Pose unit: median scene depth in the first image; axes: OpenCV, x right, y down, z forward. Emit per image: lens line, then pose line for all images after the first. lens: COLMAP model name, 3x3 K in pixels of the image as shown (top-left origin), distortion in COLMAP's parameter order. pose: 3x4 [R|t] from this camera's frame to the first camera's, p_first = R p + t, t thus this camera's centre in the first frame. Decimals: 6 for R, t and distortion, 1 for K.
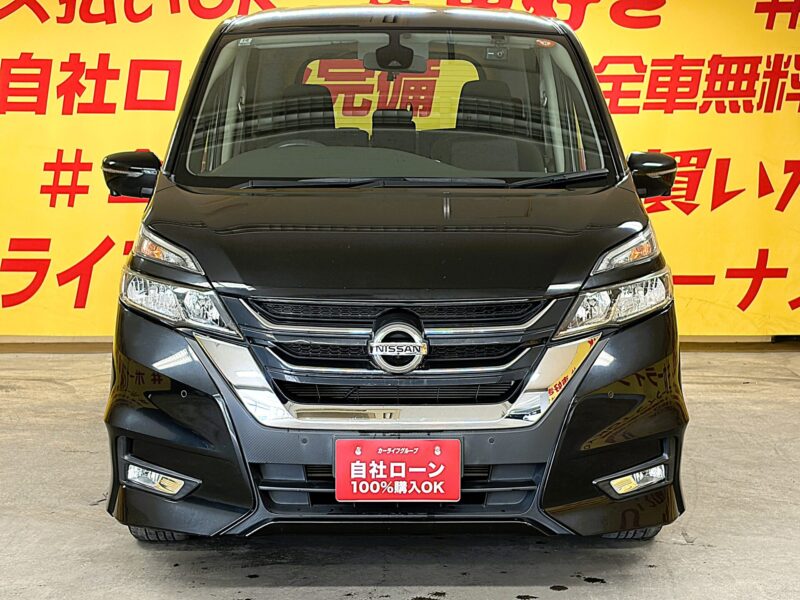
lens RADIAL K [[1511.9, 0, 408.8], [0, 1511.9, 296.5], [0, 0, 1]] dist [0.121870, 0.000000]
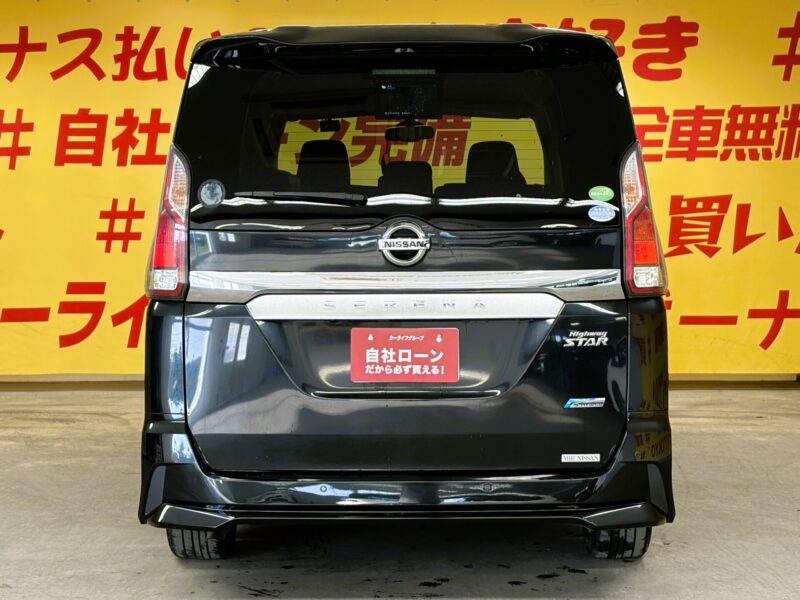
lens RADIAL K [[1606.1, 0, 413.3], [0, 1606.1, 307.3], [0, 0, 1]] dist [0.162275, 0.000000]
pose [[0.999460, -0.001896, -0.032794, 0.024924], [0.001212, 0.999781, -0.020872, 0.005027], [0.032827, 0.020821, 0.999244, -0.179796]]
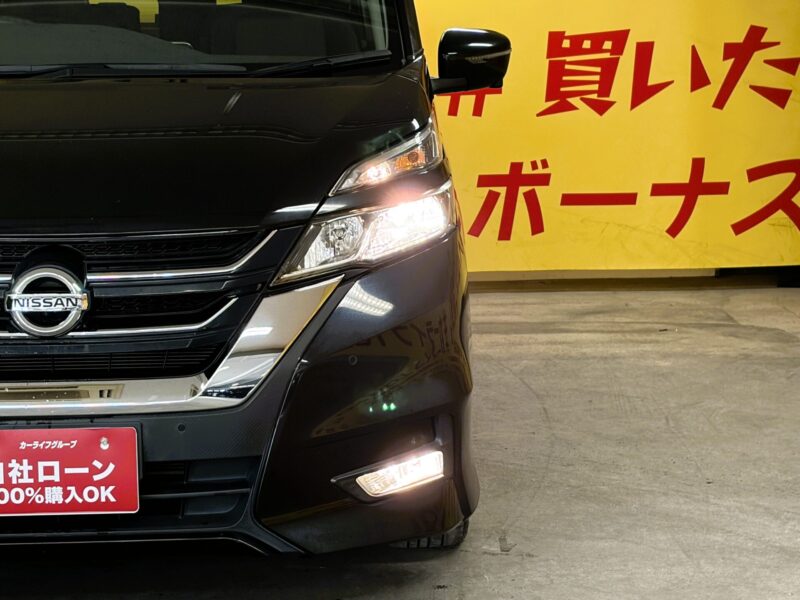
lens RADIAL K [[1840.1, 0, 382.4], [0, 1840.1, 306.2], [0, 0, 1]] dist [0.154475, 0.000000]
pose [[0.999719, -0.016986, 0.016522, 0.083985], [0.016235, 0.998875, 0.044563, 0.000041], [-0.017261, -0.044282, 0.998870, 0.076826]]
